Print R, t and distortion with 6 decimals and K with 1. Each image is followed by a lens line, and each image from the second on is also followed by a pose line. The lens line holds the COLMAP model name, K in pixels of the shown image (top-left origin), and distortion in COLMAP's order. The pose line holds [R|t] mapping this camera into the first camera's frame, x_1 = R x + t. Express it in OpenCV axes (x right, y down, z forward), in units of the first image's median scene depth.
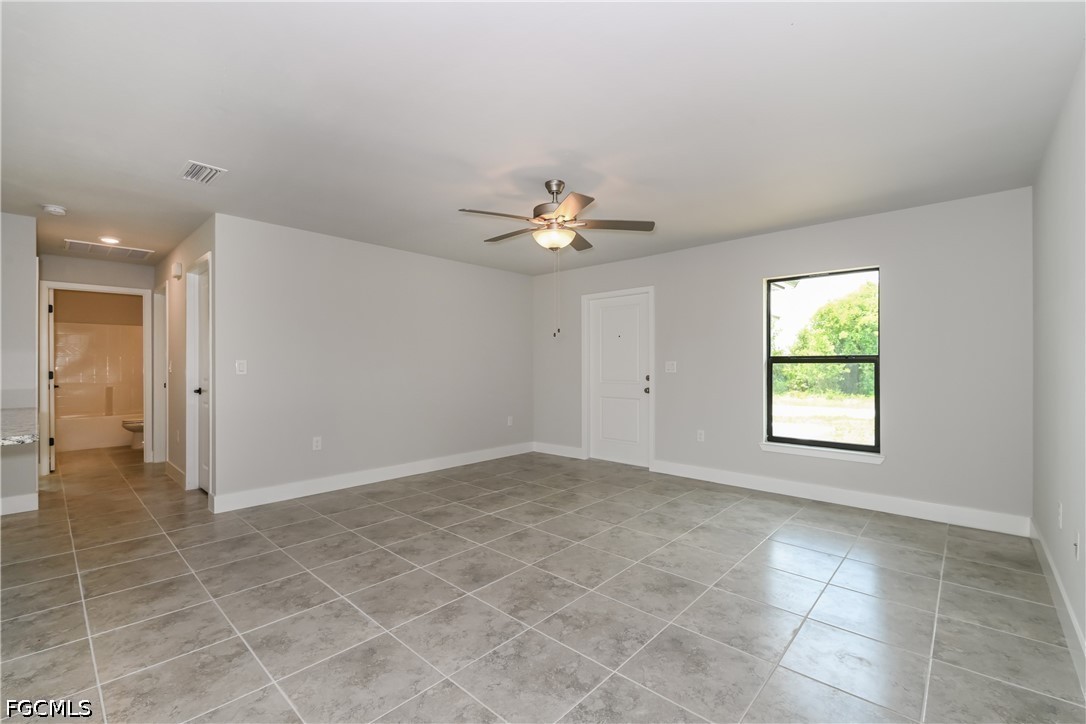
lens RADIAL K [[462.6, 0, 540.1], [0, 462.6, 365.7], [0, 0, 1]] dist [0.009600, -0.004077]
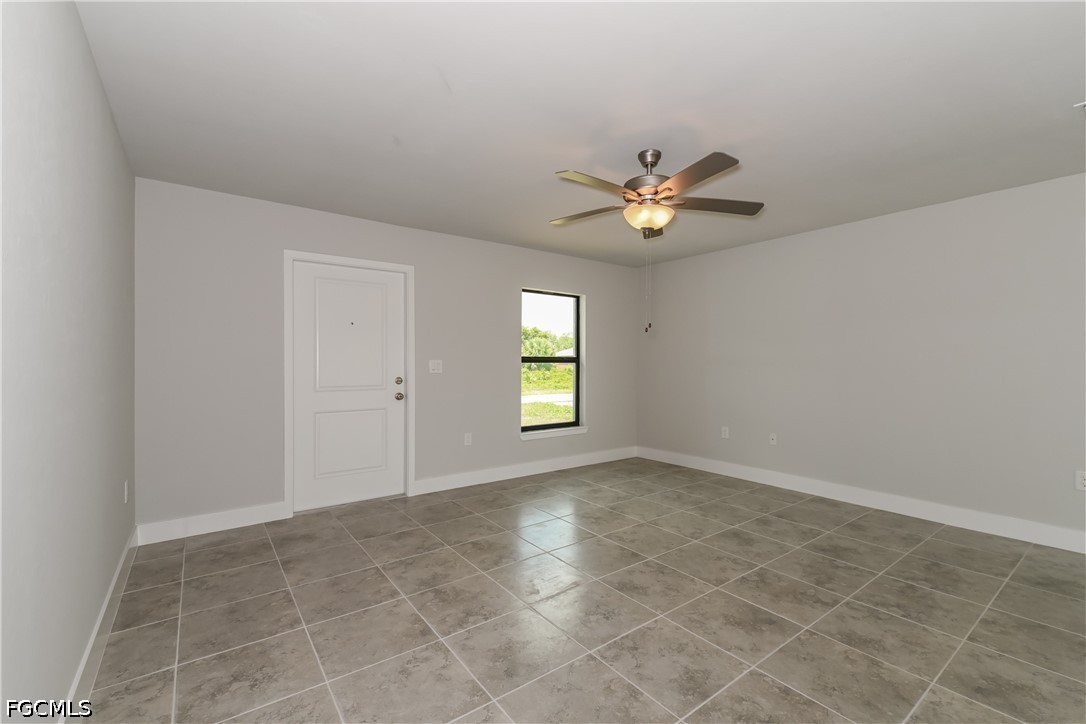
lens RADIAL K [[462.6, 0, 559.3], [0, 462.6, 368.3], [0, 0, 1]] dist [0.009600, -0.004077]
pose [[0.170624, -0.011943, 0.985264, -0.790735], [0.000975, 0.999928, 0.011952, -0.005717], [-0.985336, -0.001078, 0.170624, 0.950940]]
